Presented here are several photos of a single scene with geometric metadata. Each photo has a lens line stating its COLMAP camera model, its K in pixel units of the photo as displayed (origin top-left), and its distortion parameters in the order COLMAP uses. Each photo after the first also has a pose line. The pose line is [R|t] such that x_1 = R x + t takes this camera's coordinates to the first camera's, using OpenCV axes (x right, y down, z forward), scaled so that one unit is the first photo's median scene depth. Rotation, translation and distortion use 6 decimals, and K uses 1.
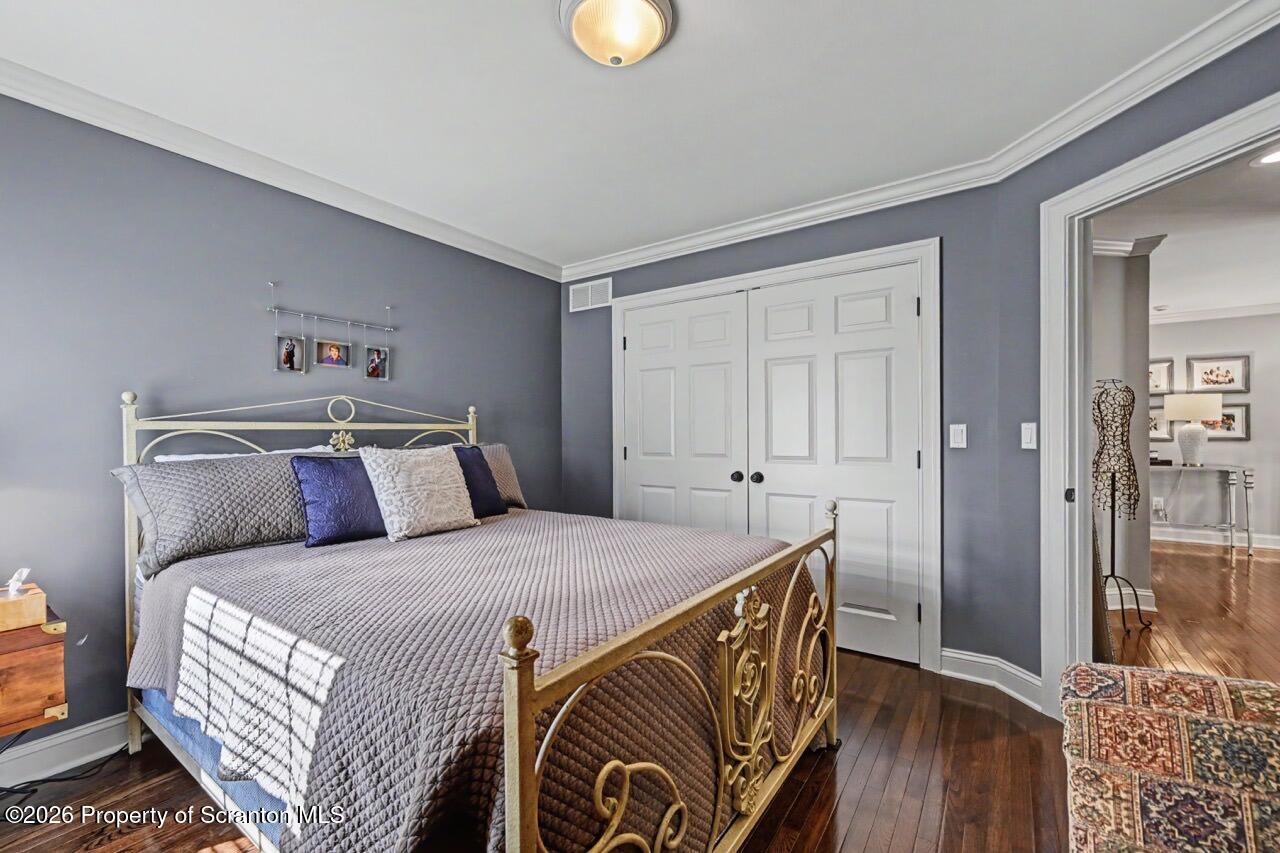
lens RADIAL K [[506.2, 0, 637.6], [0, 506.2, 429.0], [0, 0, 1]] dist [-0.000119, 0.000345]
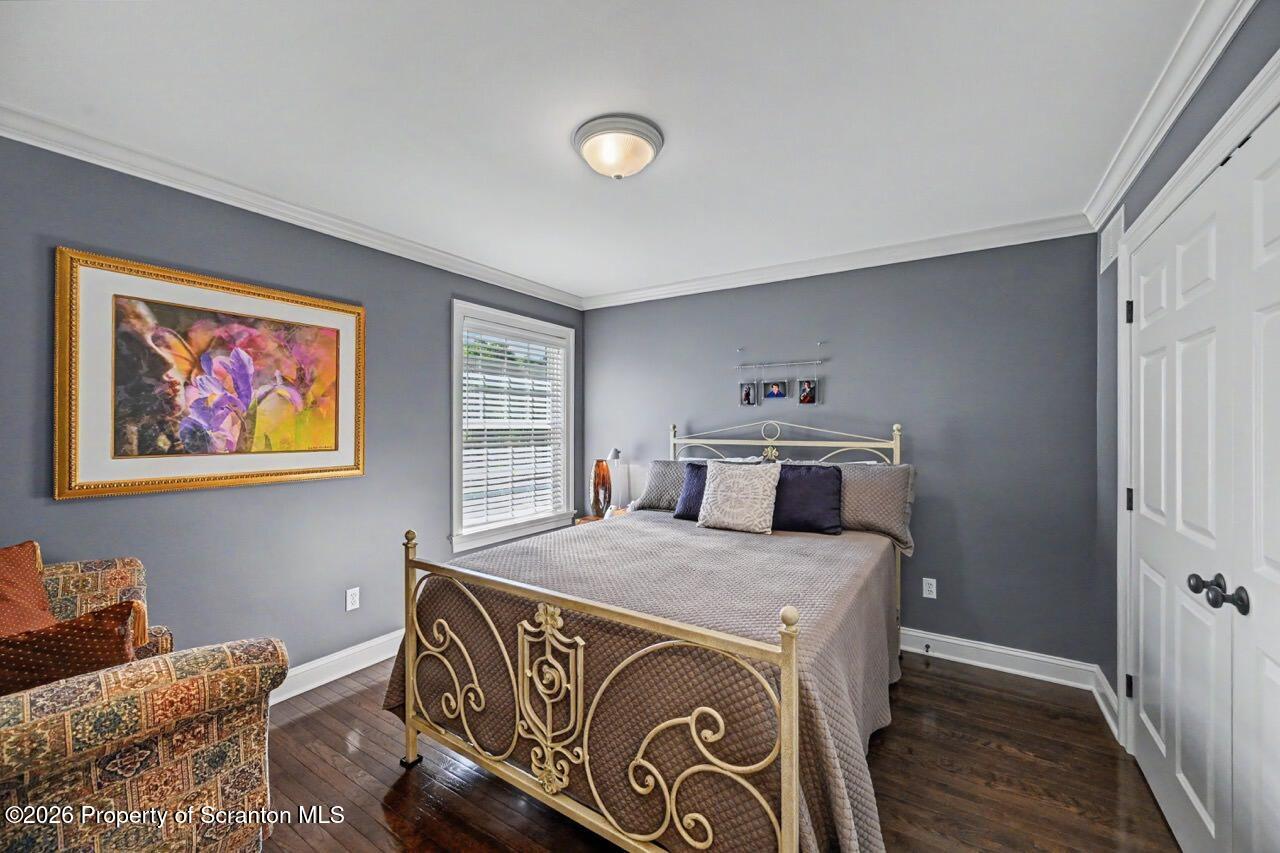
lens RADIAL K [[494.5, 0, 665.9], [0, 494.5, 425.1], [0, 0, 1]] dist [-0.000252, 0.000052]
pose [[0.056057, 0.001739, -0.998426, 0.749626], [0.001398, 0.999997, 0.001821, -0.058137], [0.998427, -0.001498, 0.056054, 0.661772]]
